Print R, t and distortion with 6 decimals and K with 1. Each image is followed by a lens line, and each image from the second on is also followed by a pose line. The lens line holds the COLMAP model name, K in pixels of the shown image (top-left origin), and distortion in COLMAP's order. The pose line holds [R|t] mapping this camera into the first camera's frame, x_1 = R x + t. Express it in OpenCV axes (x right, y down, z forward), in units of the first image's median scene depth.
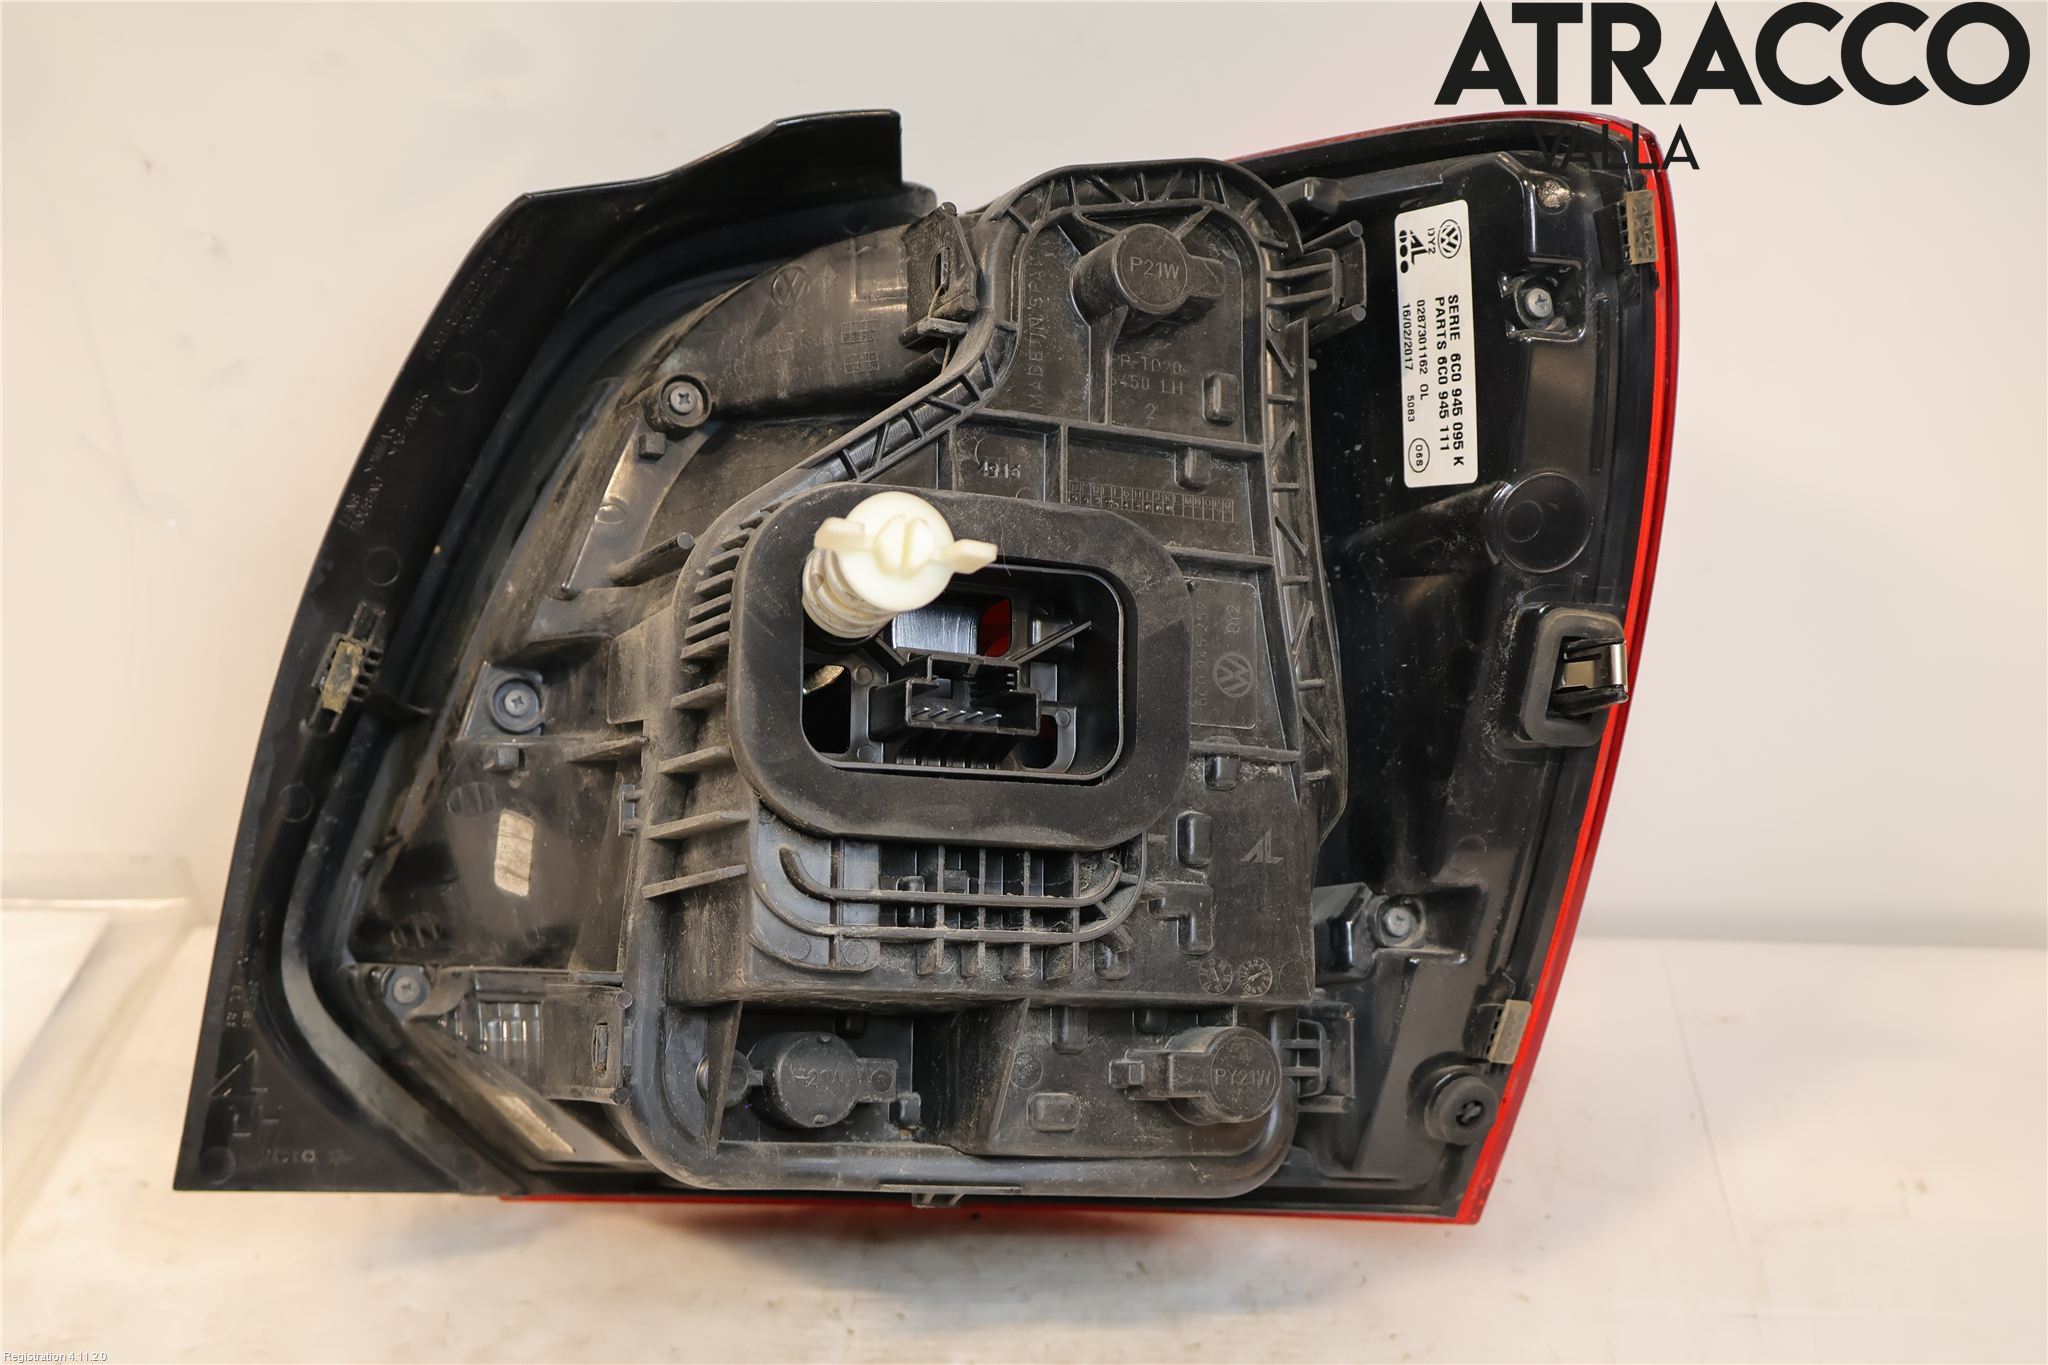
lens RADIAL K [[2581.0, 0, 1024.0], [0, 2581.0, 682.5], [0, 0, 1]] dist [0.008002, -0.001253]
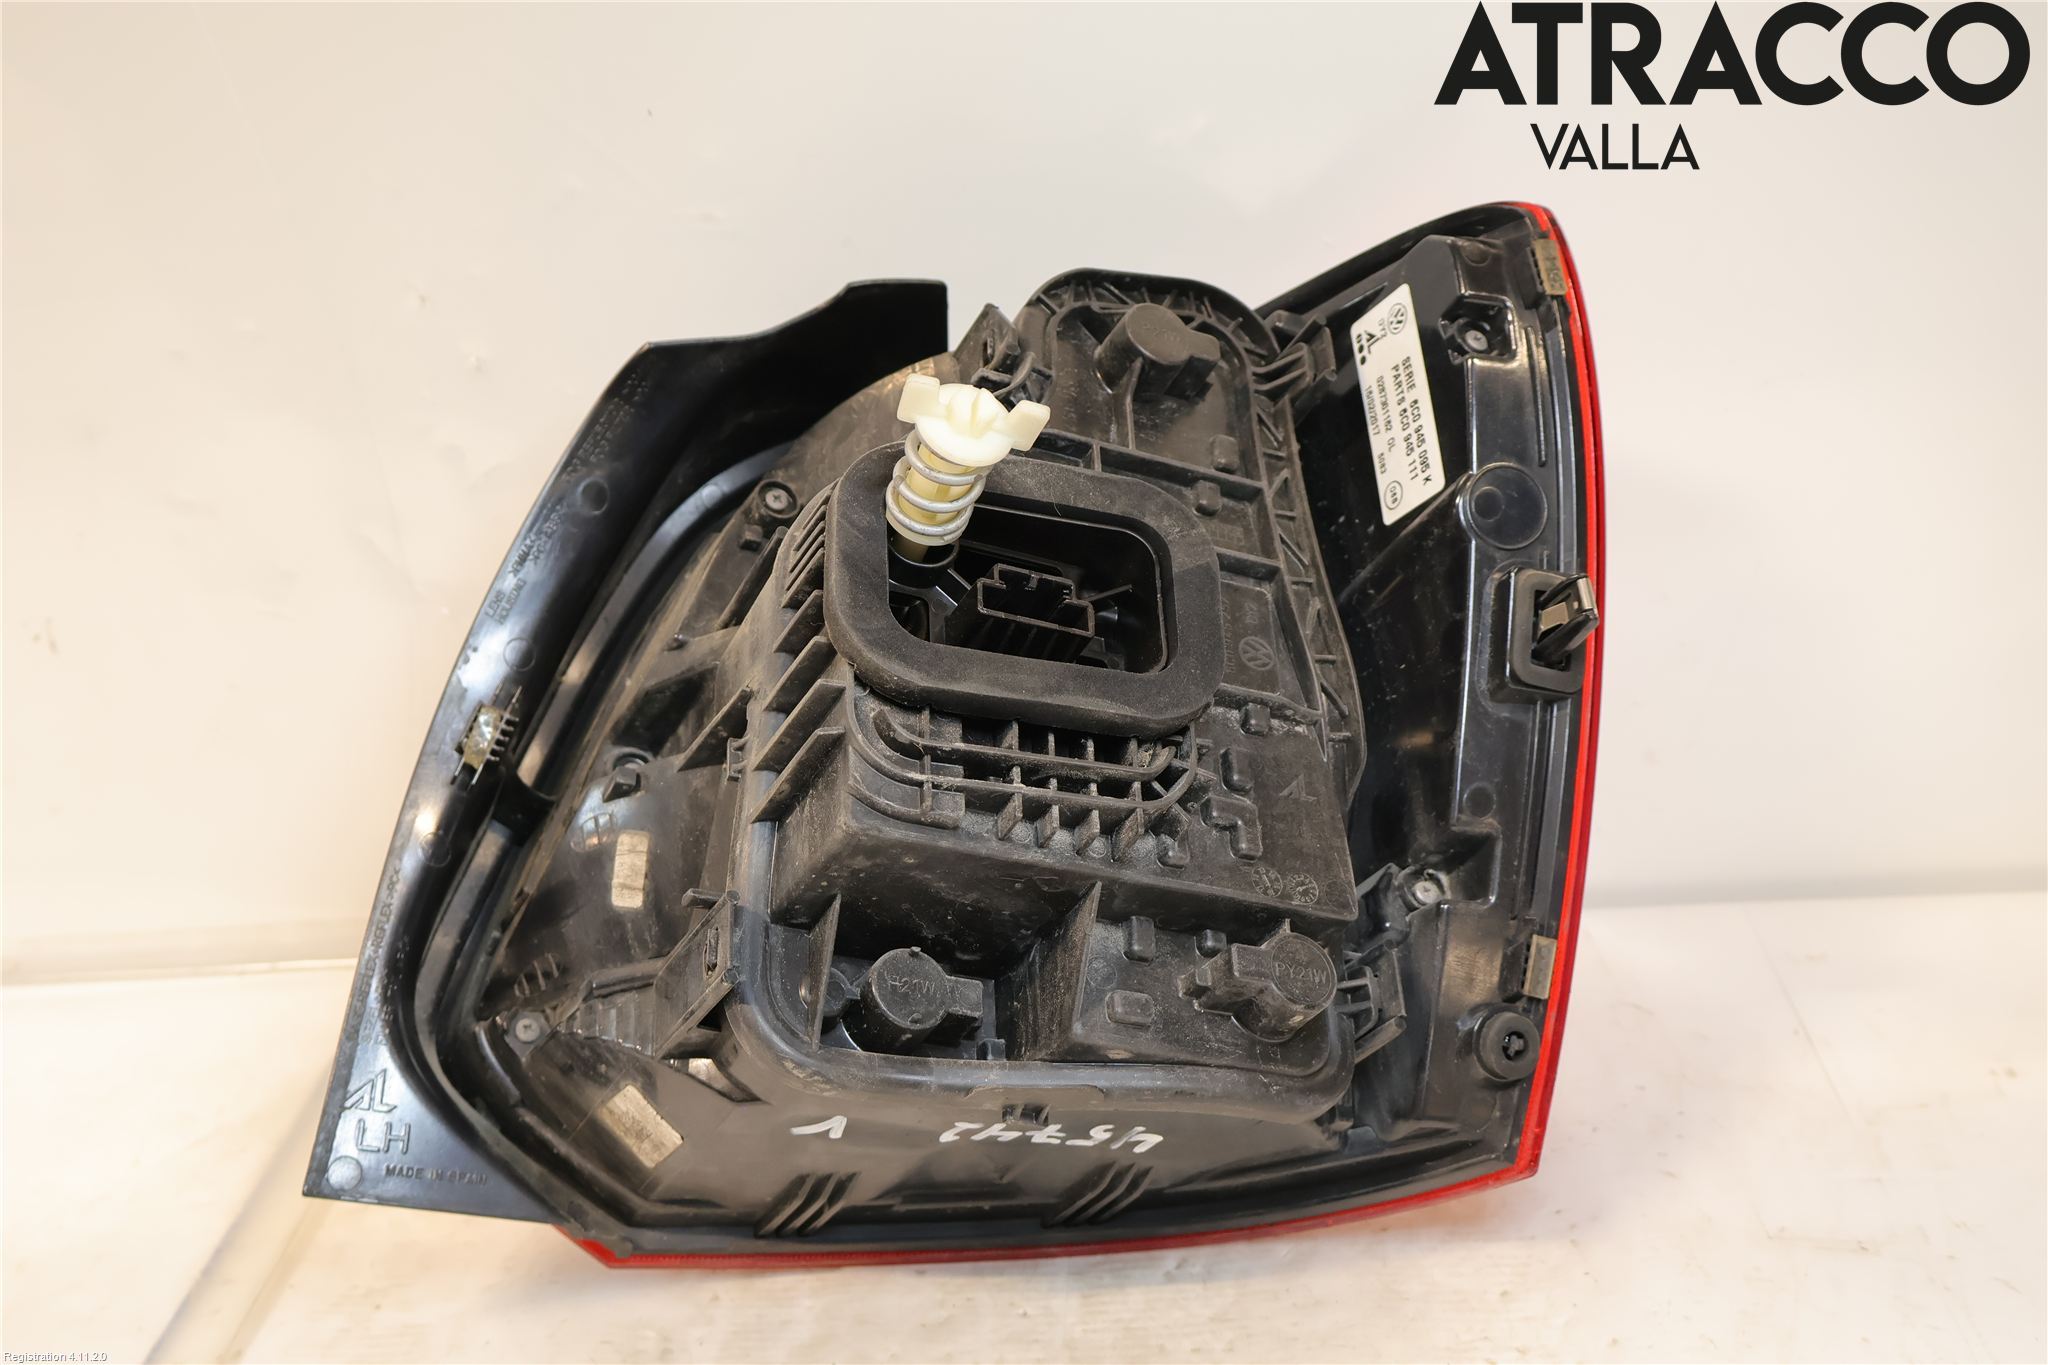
lens RADIAL K [[2204.0, 0, 1024.0], [0, 2204.0, 682.5], [0, 0, 1]] dist [0.005907, 0.007024]
pose [[0.998406, -0.055558, 0.009980, -0.033283], [0.055033, 0.918720, -0.391056, 0.387974], [0.012557, 0.390982, 0.920313, 0.094822]]
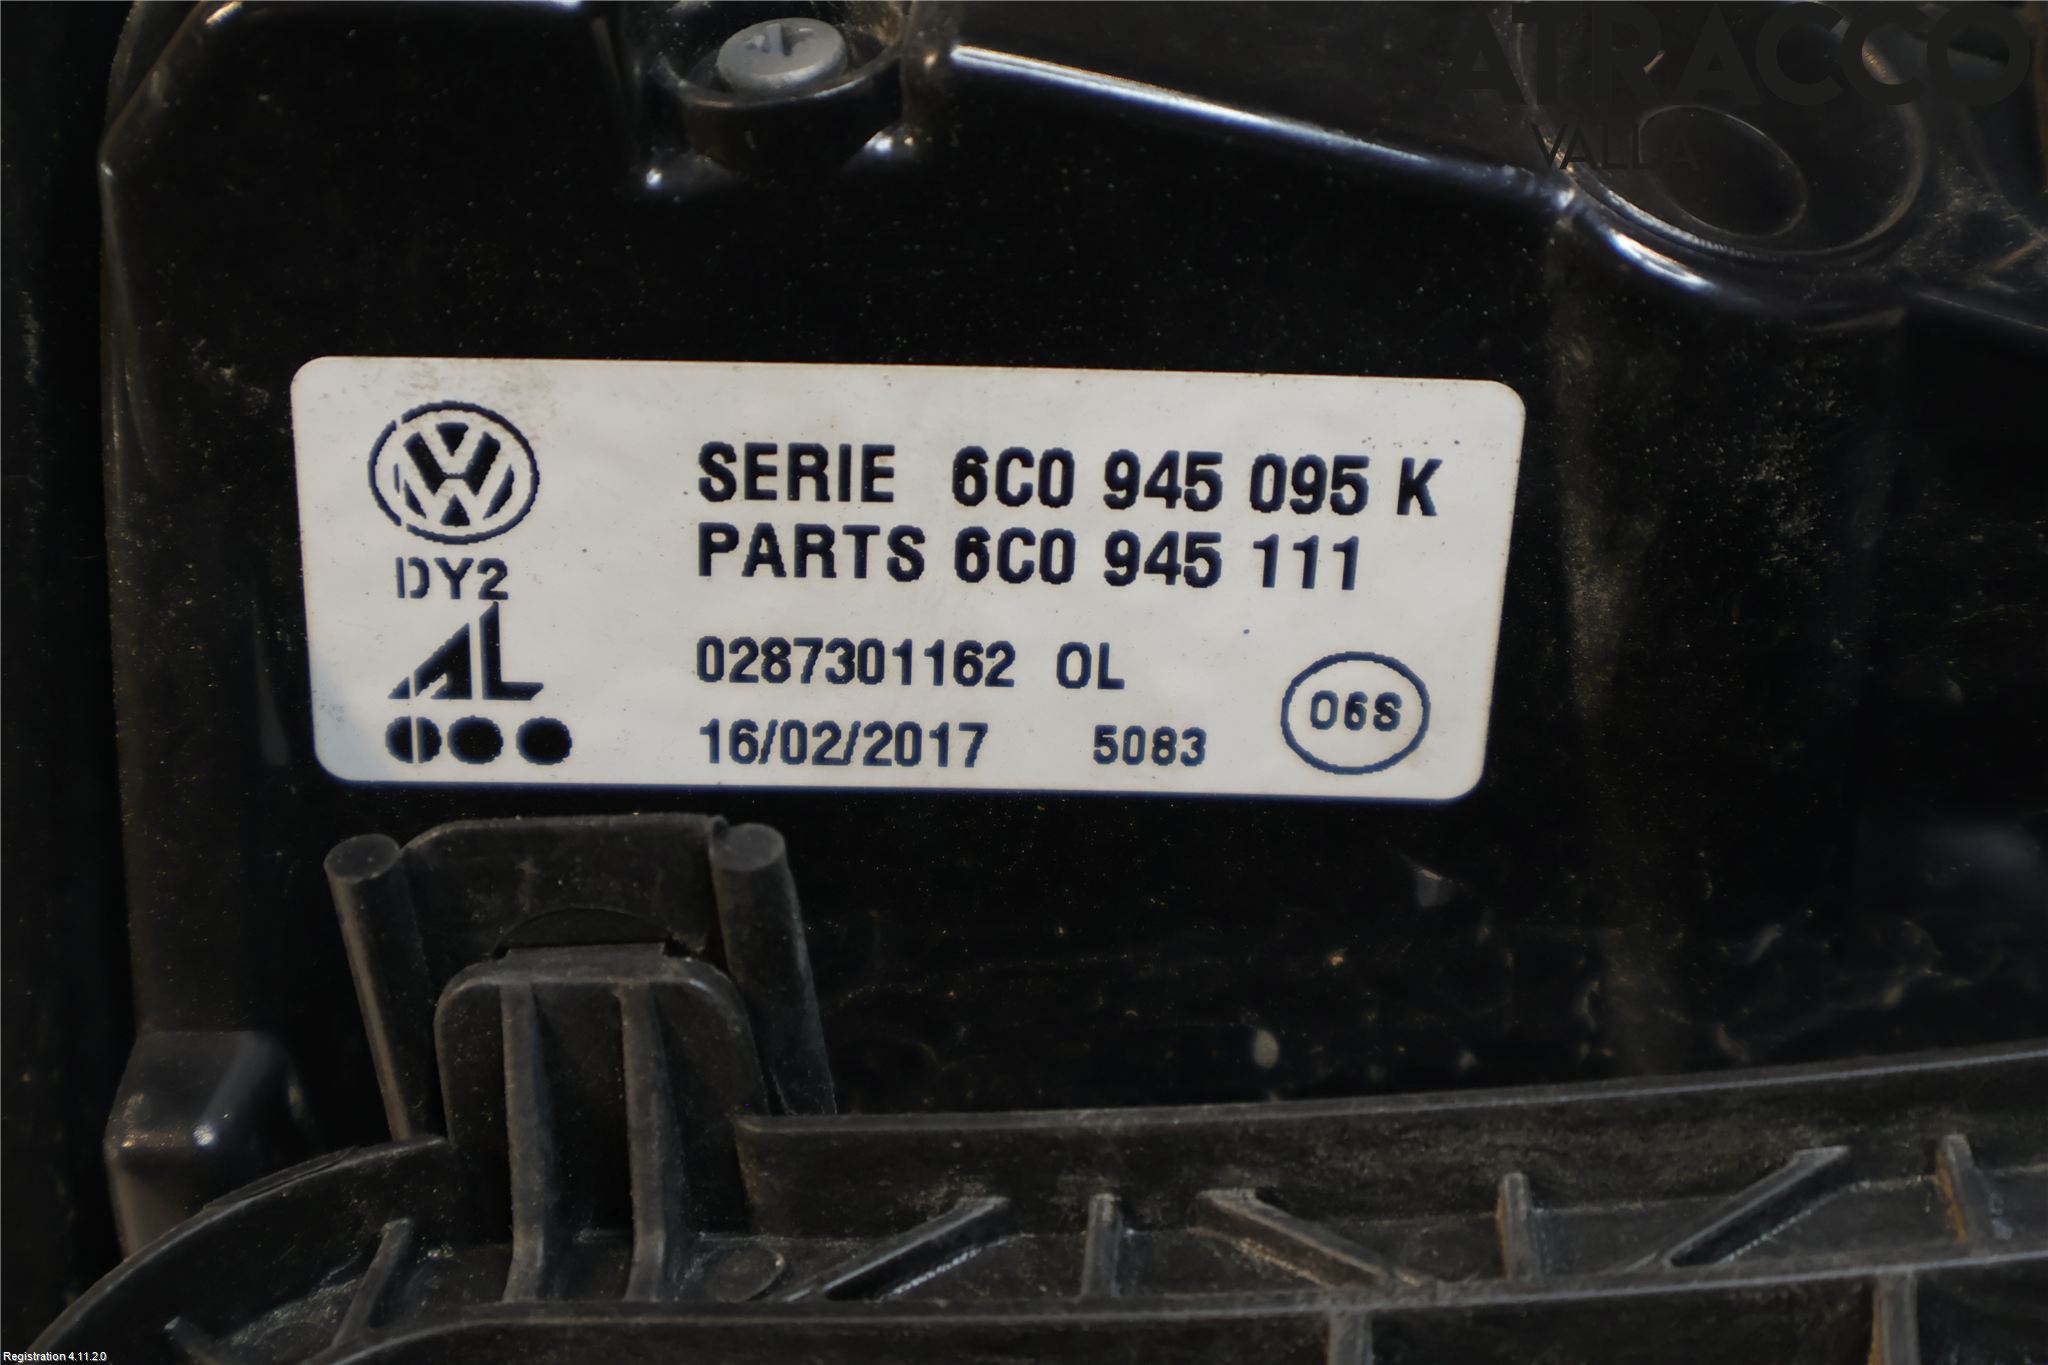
lens RADIAL K [[4277.3, 0, 1024.0], [0, 4277.3, 682.5], [0, 0, 1]] dist [0.058063, 0.111620]
pose [[0.040008, -0.890865, 0.452502, -0.021388], [0.999199, 0.035508, -0.018438, -0.112862], [0.000358, 0.452877, 0.891573, 0.665194]]
